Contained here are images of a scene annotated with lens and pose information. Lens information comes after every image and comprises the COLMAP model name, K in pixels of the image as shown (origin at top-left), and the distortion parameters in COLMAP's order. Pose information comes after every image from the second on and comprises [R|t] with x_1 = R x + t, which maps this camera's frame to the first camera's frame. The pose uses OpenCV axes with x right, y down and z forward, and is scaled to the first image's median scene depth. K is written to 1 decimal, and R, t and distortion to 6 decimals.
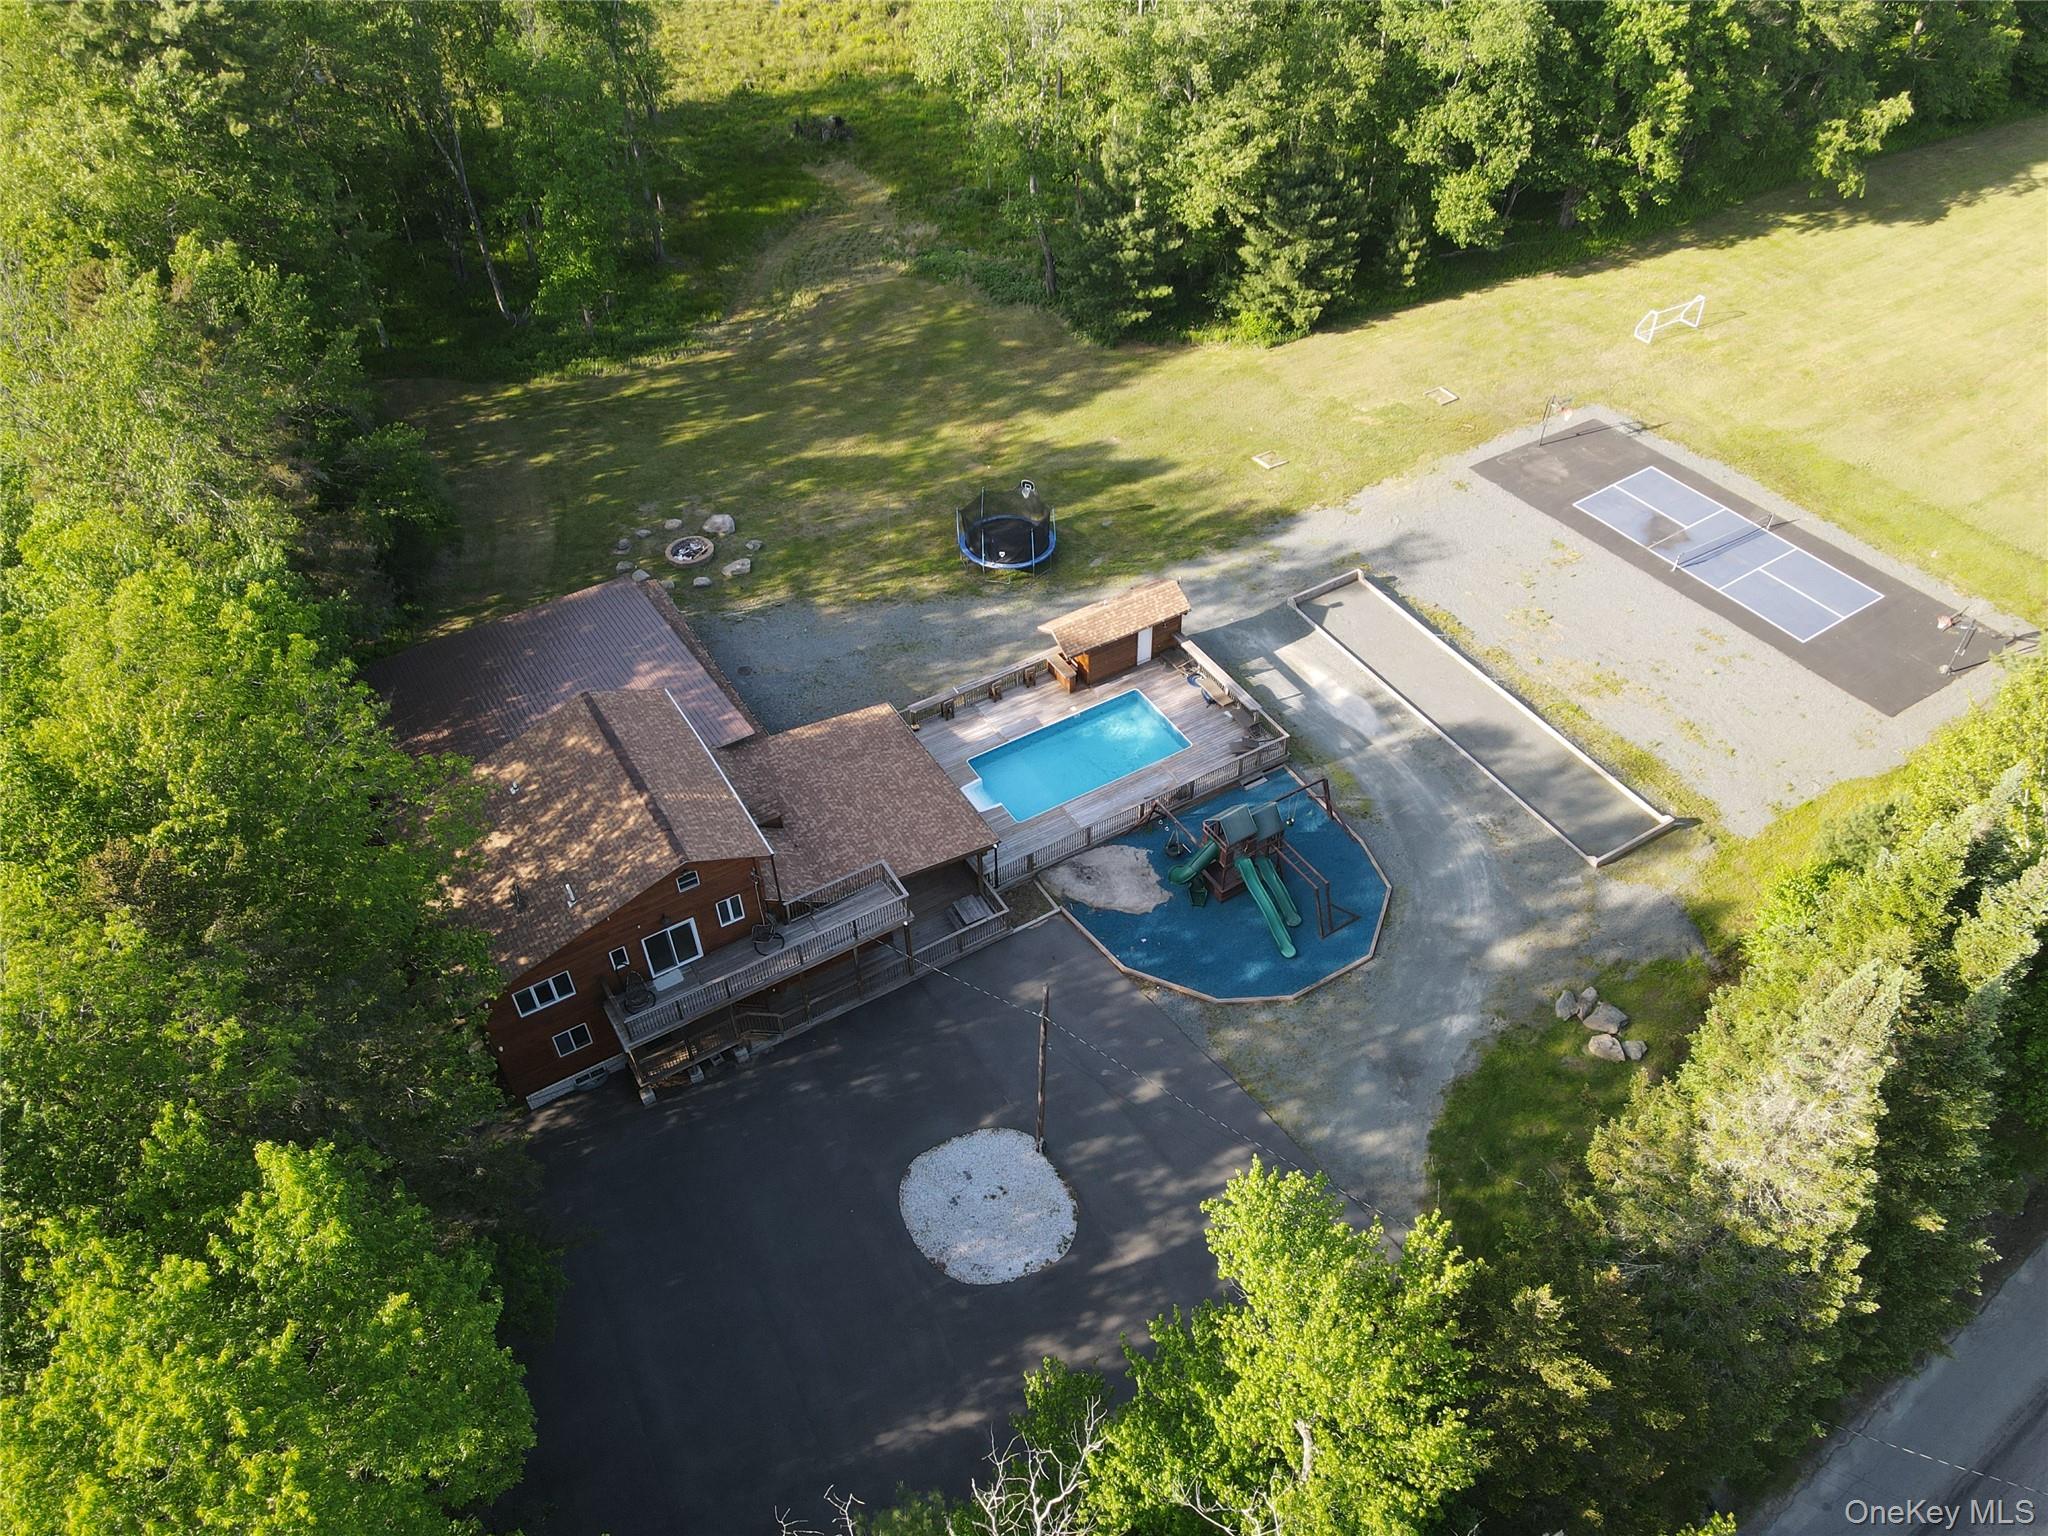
lens RADIAL K [[1459.5, 0, 1025.7], [0, 1459.5, 844.9], [0, 0, 1]] dist [0.003358, -0.000407]
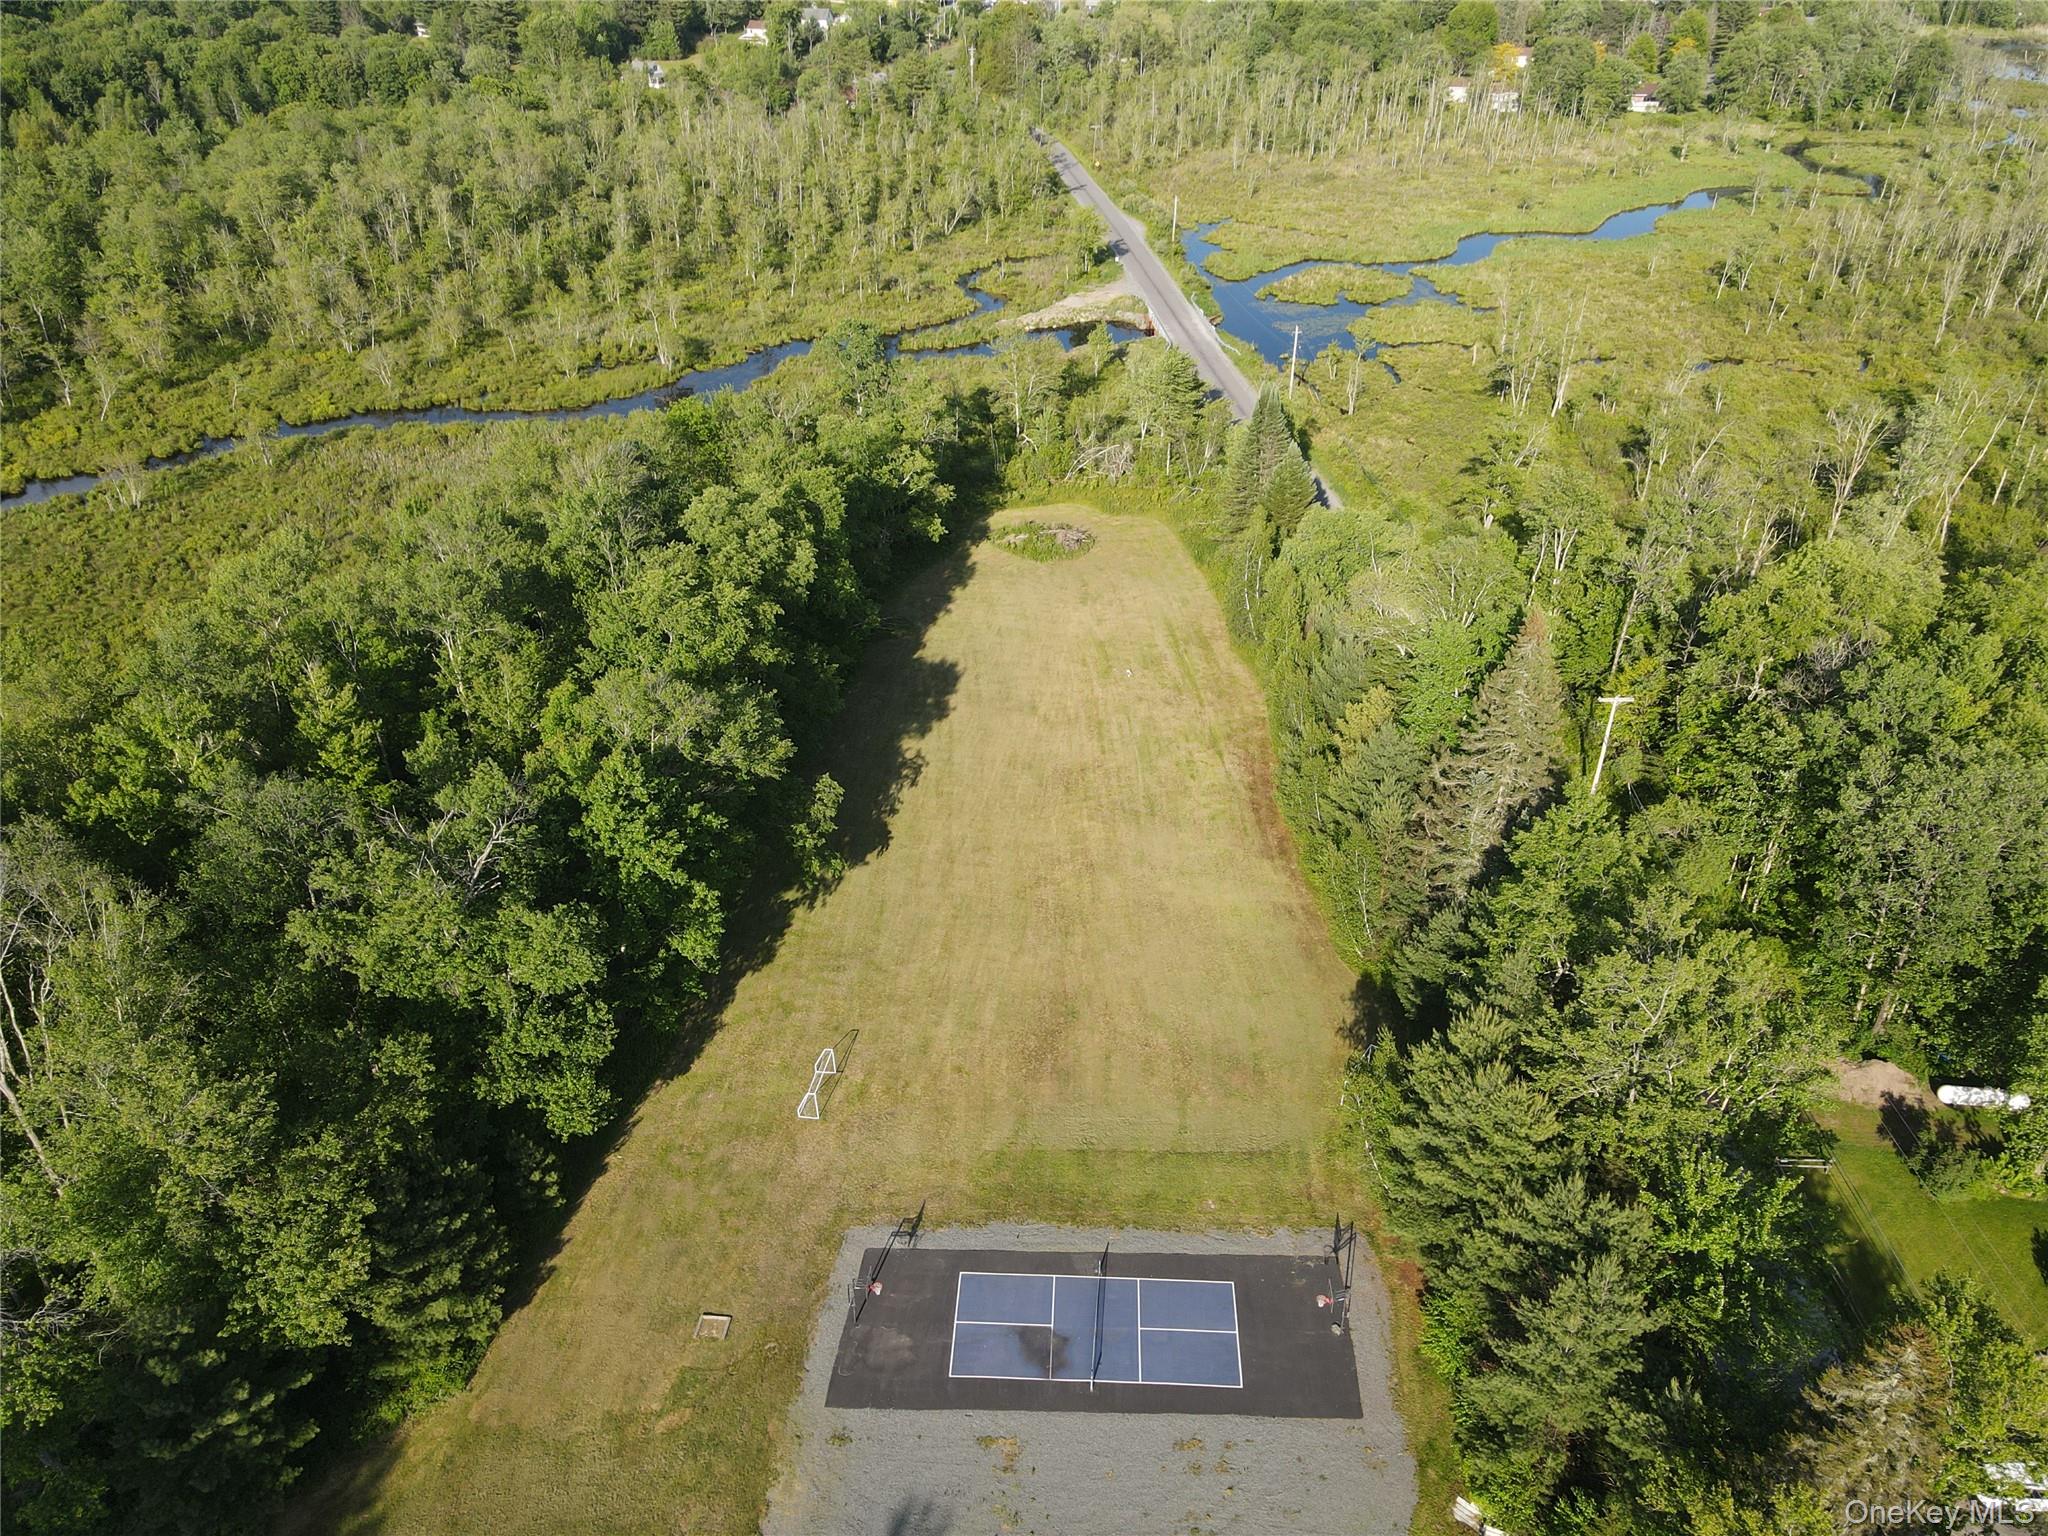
lens RADIAL K [[1459.5, 0, 1025.7], [0, 1459.5, 844.9], [0, 0, 1]] dist [0.003358, -0.000407]
pose [[0.595468, -0.431147, 0.677887, -0.060988], [0.566694, 0.823518, 0.025976, -0.454585], [-0.569452, 0.368687, 0.734707, 0.170222]]
